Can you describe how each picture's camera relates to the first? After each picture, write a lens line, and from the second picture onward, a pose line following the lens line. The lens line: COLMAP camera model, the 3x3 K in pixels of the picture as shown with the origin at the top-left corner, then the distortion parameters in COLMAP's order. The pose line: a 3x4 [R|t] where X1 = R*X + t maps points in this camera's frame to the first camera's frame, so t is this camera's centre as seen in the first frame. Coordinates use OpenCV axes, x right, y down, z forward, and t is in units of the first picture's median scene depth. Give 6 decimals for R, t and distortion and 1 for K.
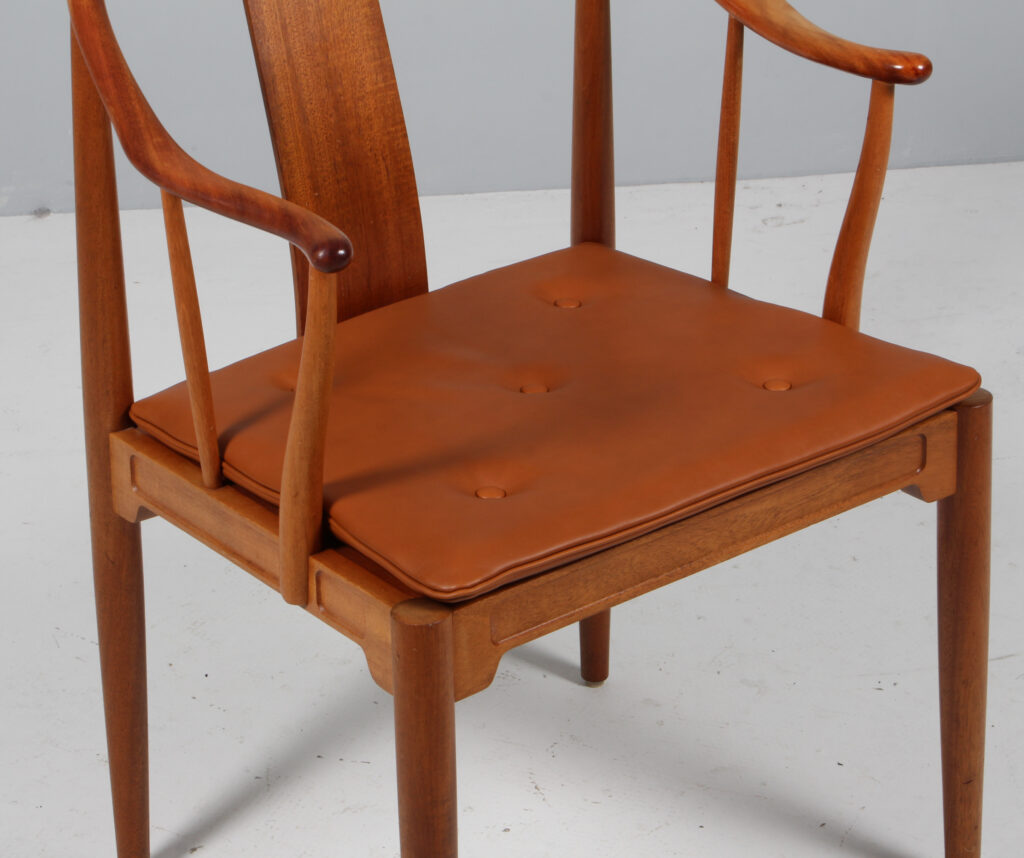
lens RADIAL K [[2848.2, 0, 512.0], [0, 2848.2, 429.0], [0, 0, 1]] dist [0.278660, 0.238464]
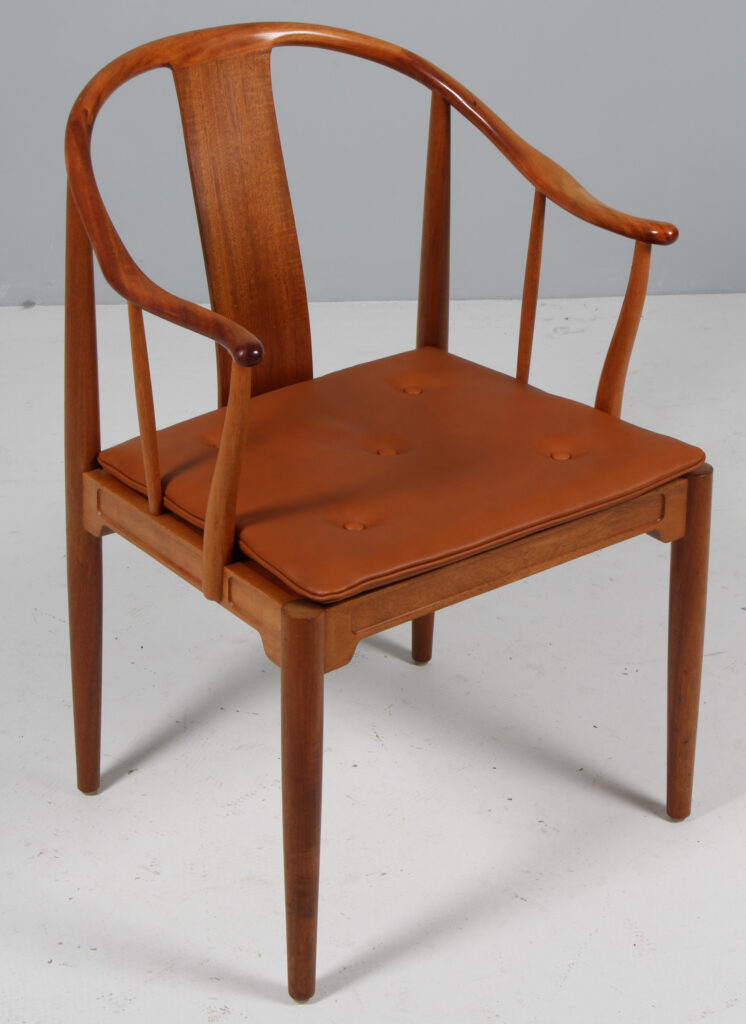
lens RADIAL K [[2141.9, 0, 374.2], [0, 2141.9, 489.7], [0, 0, 1]] dist [0.164466, 0.156419]
pose [[0.999328, 0.035935, 0.007258, -0.005510], [-0.036008, 0.999300, 0.010182, -0.005925], [-0.006887, -0.010436, 0.999922, -0.050397]]
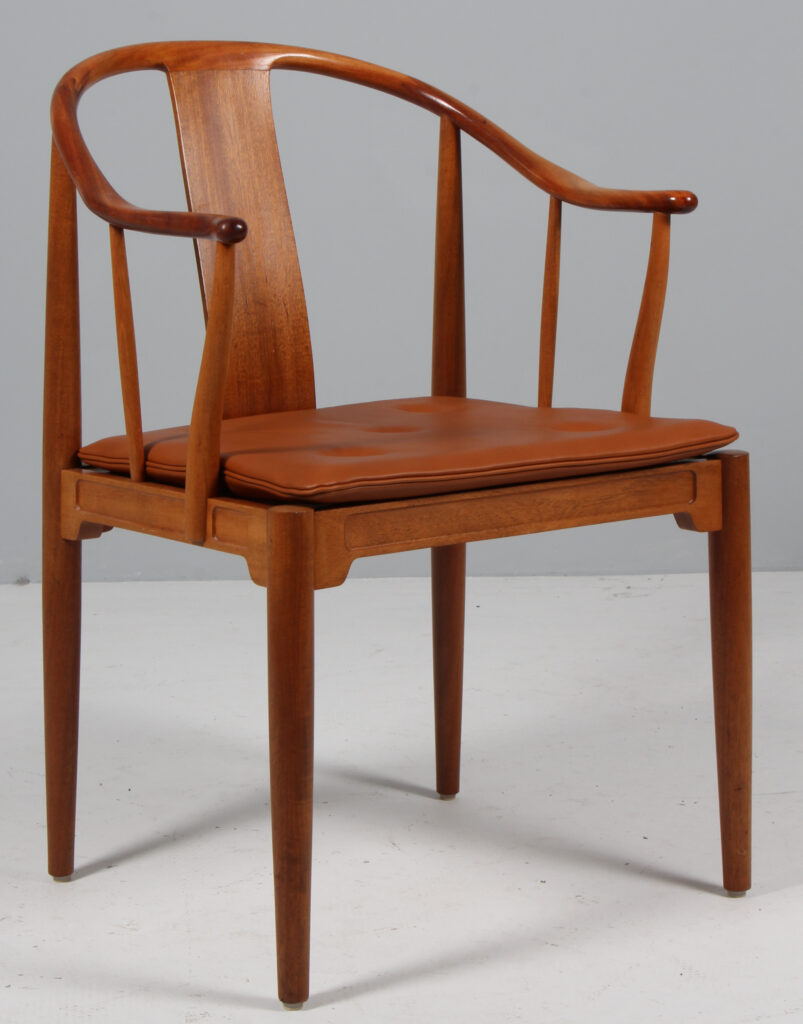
lens RADIAL K [[2582.6, 0, 367.0], [0, 2582.6, 511.9], [0, 0, 1]] dist [0.160822, 0.328815]
pose [[0.999058, 0.021705, -0.037579, 0.040662], [-0.031113, 0.961920, -0.271554, 0.330154], [0.030254, 0.272467, 0.961689, -0.109344]]
